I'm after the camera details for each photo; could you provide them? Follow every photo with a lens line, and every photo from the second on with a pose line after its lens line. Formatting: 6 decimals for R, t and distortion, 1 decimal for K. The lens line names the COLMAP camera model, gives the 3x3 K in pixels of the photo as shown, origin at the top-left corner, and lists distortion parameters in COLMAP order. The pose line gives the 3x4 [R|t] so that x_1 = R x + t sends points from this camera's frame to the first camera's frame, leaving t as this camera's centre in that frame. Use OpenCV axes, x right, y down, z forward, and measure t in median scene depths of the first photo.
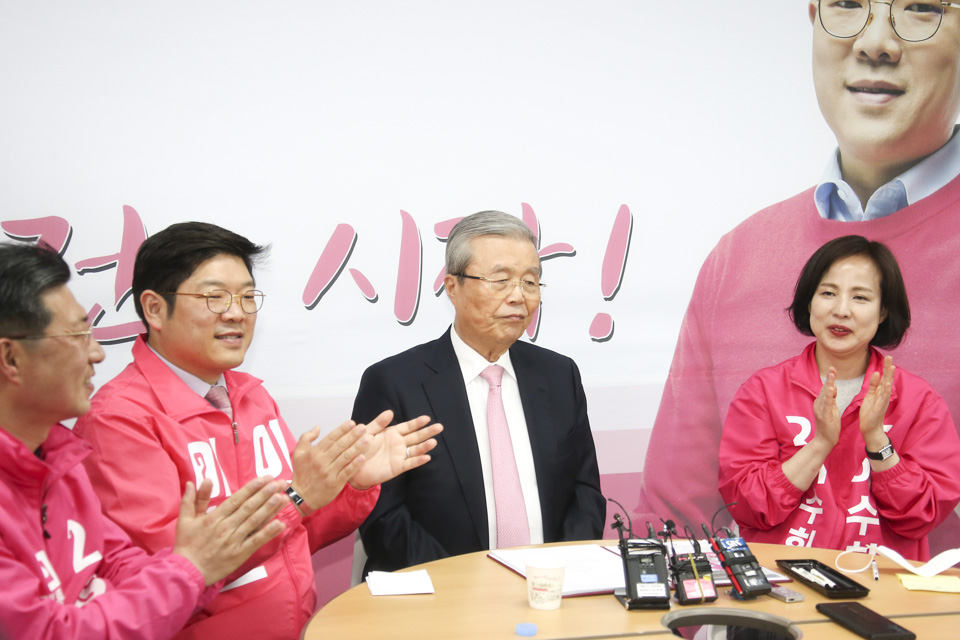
lens RADIAL K [[1796.9, 0, 466.1], [0, 1796.9, 308.6], [0, 0, 1]] dist [0.261577, 0.000000]
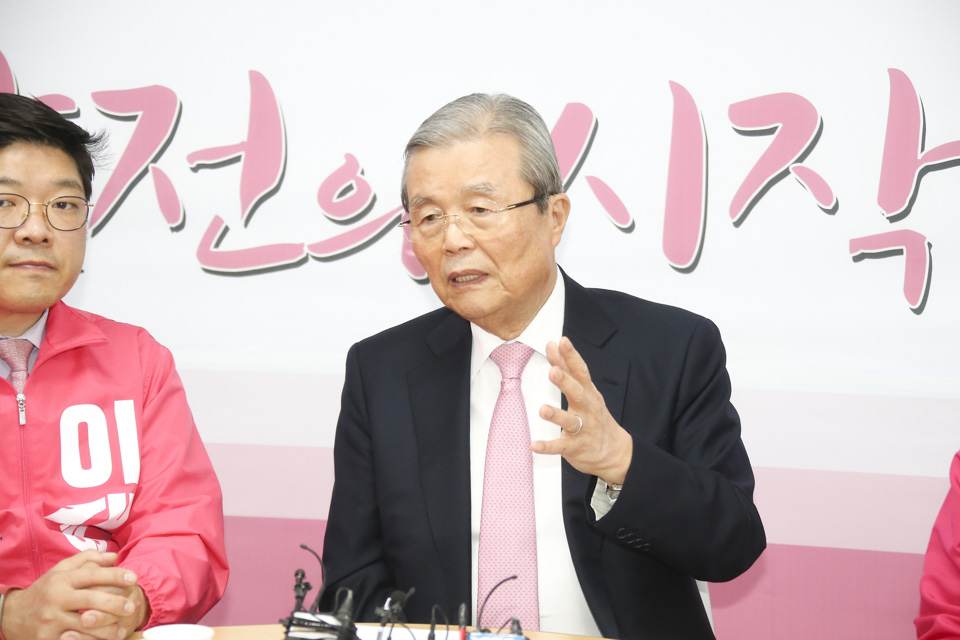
lens RADIAL K [[2947.8, 0, 472.3], [0, 2947.8, 341.9], [0, 0, 1]] dist [0.526149, 0.000000]
pose [[0.786310, 0.062335, -0.614679, 0.560855], [-0.045287, 0.998036, 0.043279, -0.007945], [0.616170, -0.006194, 0.787589, 0.179831]]
